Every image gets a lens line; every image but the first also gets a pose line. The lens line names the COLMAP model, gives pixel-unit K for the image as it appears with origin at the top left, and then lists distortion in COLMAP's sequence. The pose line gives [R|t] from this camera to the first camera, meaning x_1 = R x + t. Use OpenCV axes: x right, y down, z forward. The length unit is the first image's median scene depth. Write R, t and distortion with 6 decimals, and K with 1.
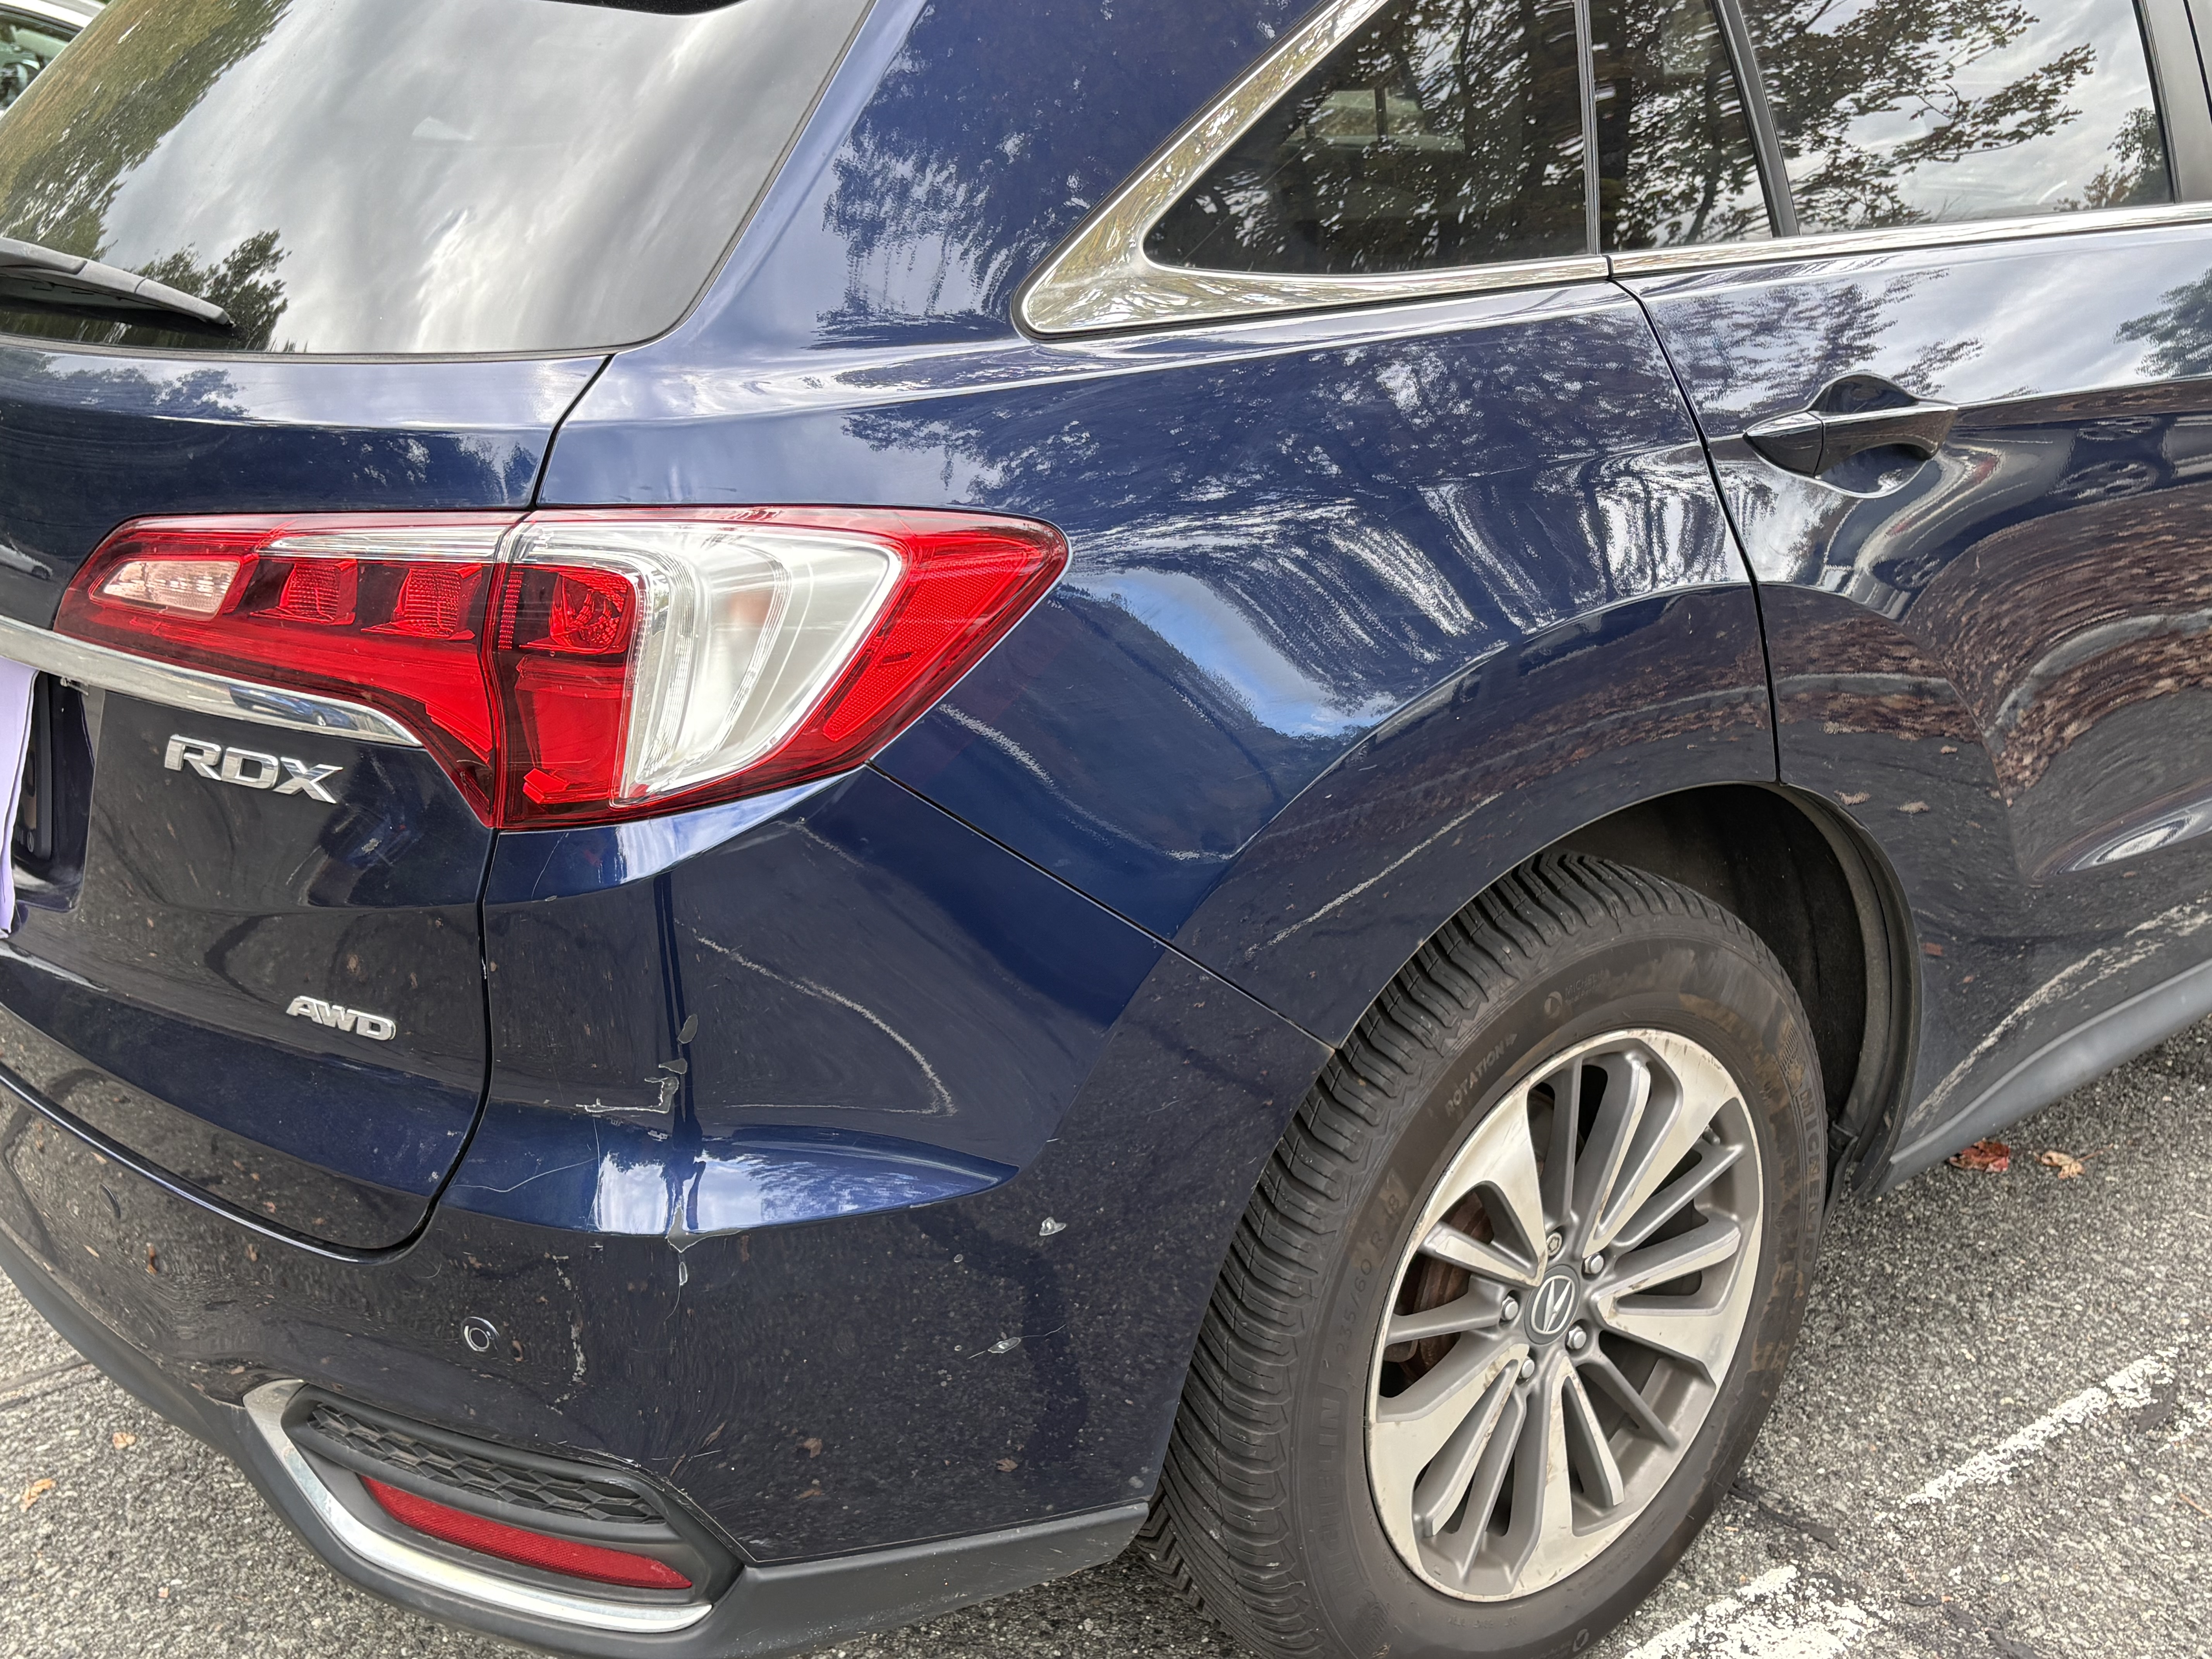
lens RADIAL K [[2435.0, 0, 1106.0], [0, 2435.0, 829.5], [0, 0, 1]] dist [0.015625, 0.009812]
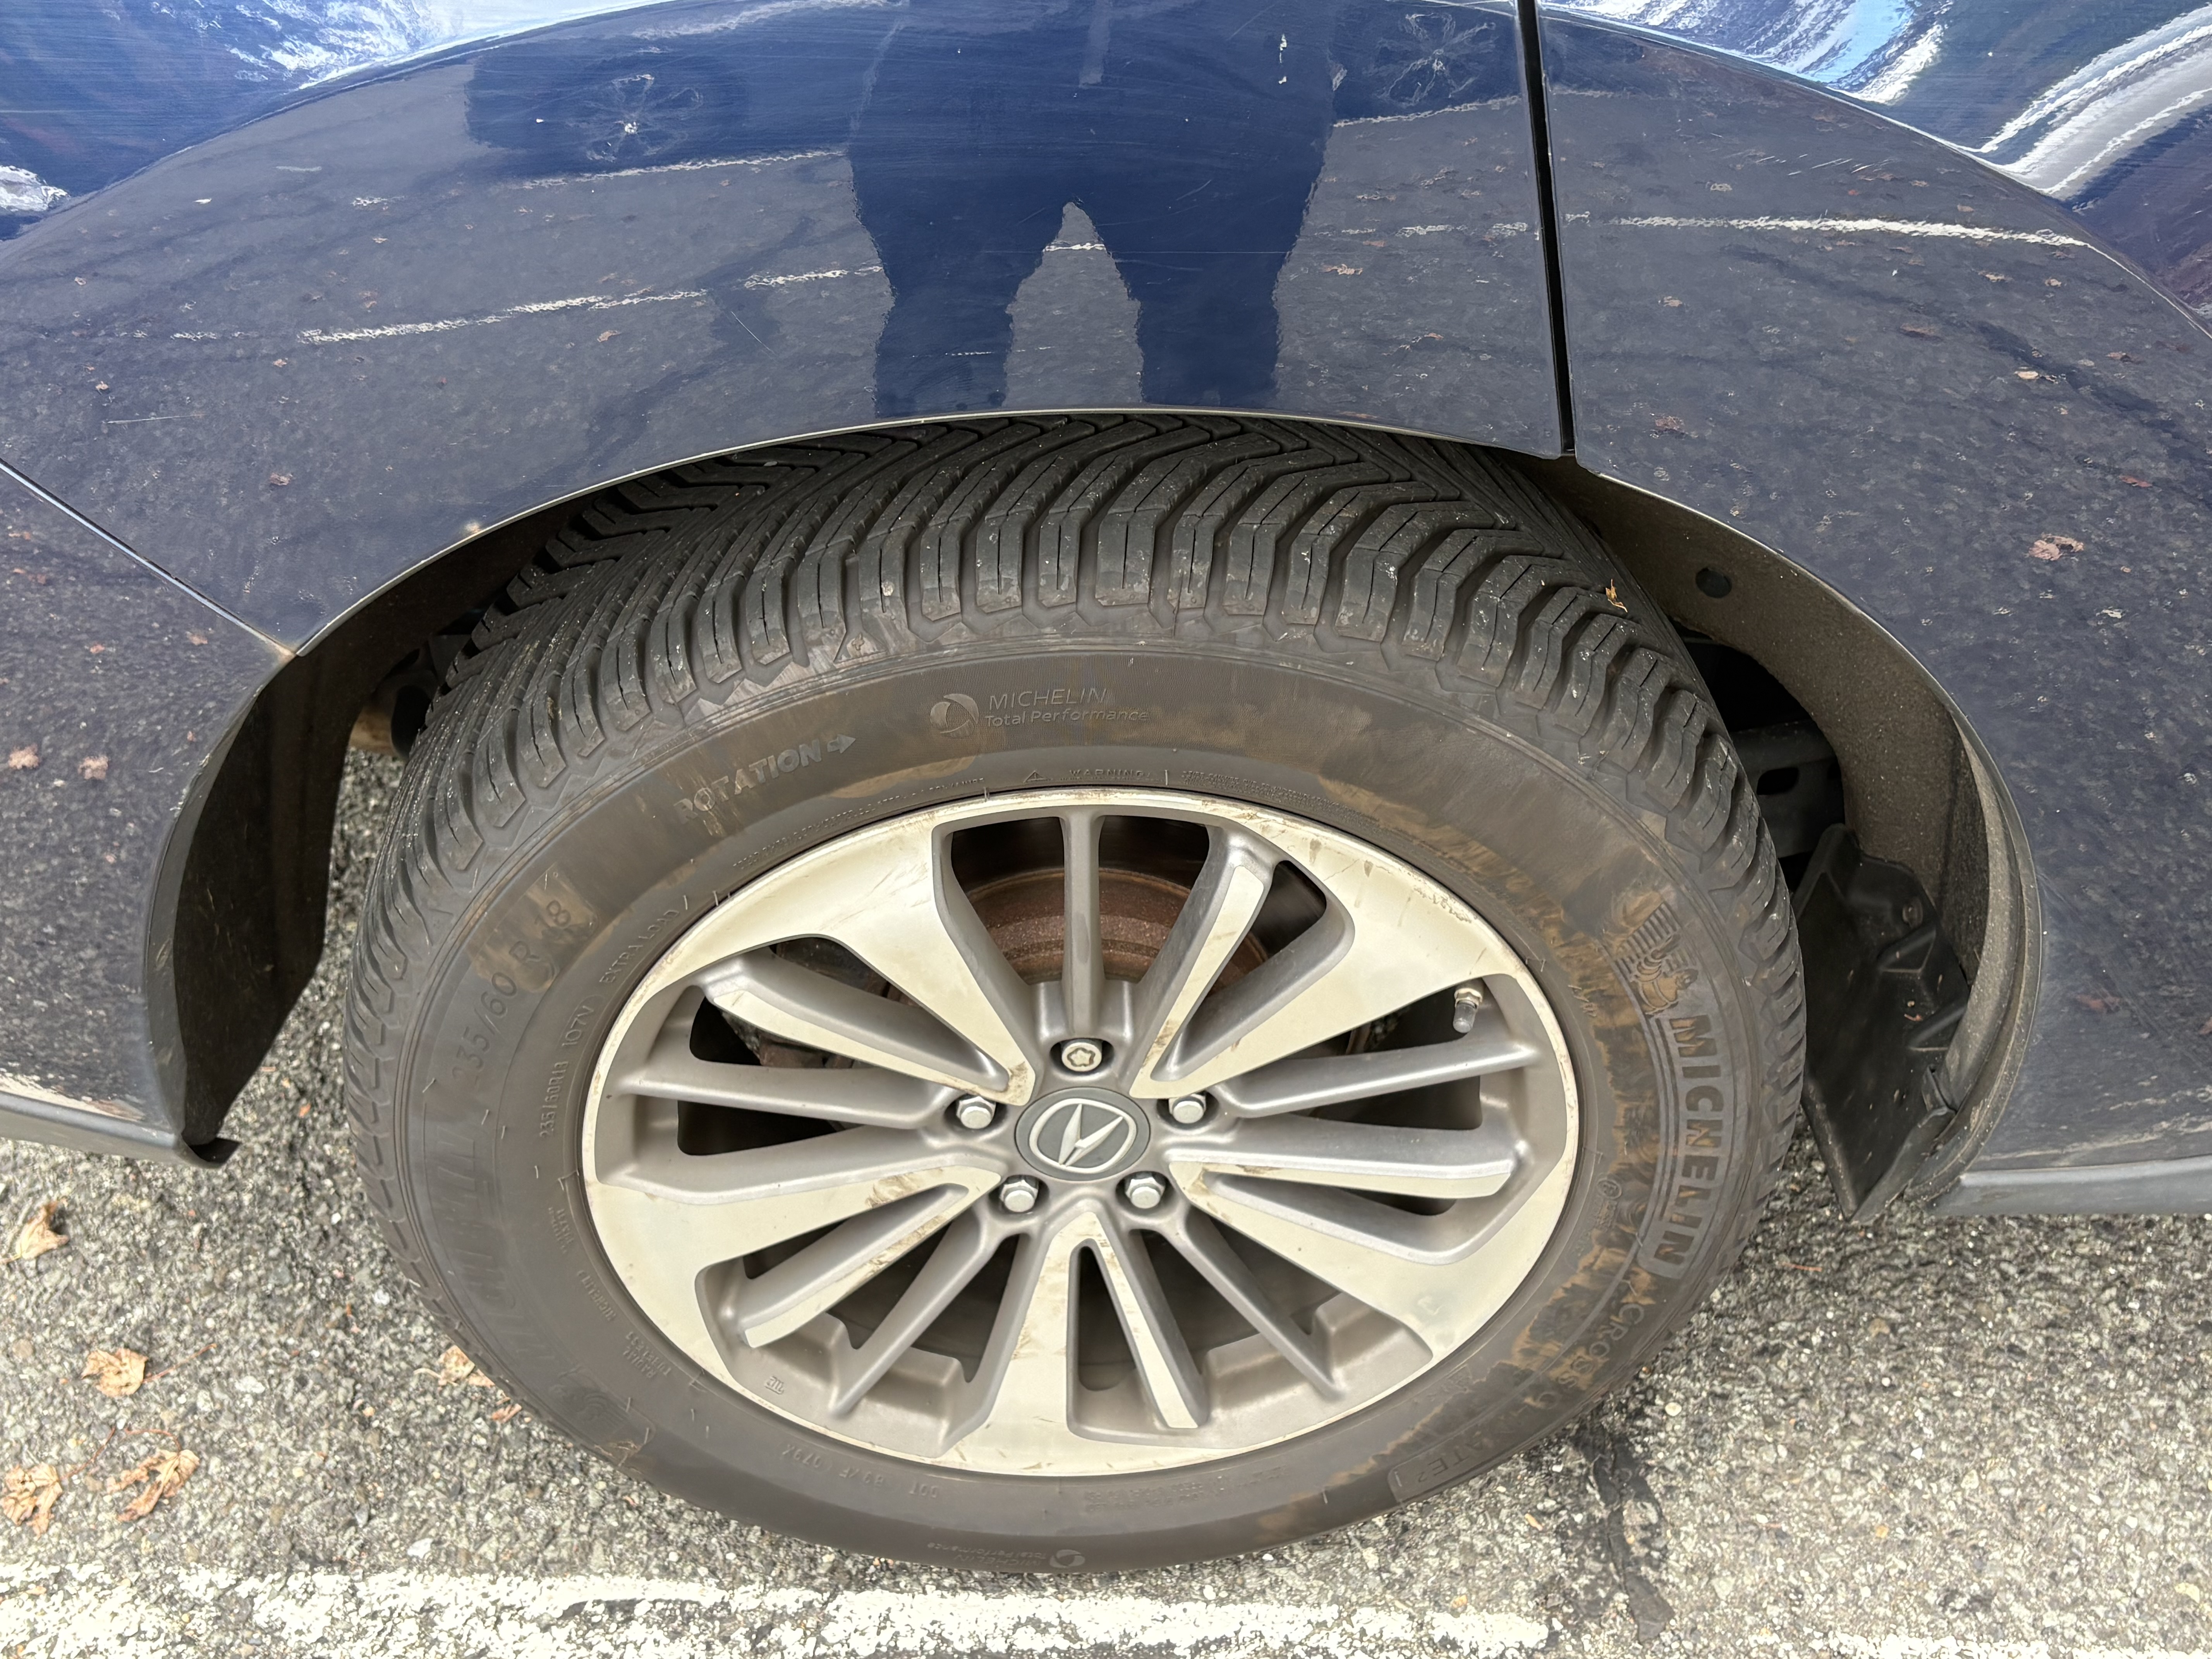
lens RADIAL K [[2435.0, 0, 1106.0], [0, 2435.0, 829.5], [0, 0, 1]] dist [0.015625, 0.009812]
pose [[0.789758, 0.425220, -0.442120, 0.422519], [-0.237594, 0.876533, 0.418615, -0.128502], [0.565536, -0.225559, 0.793279, 0.532703]]
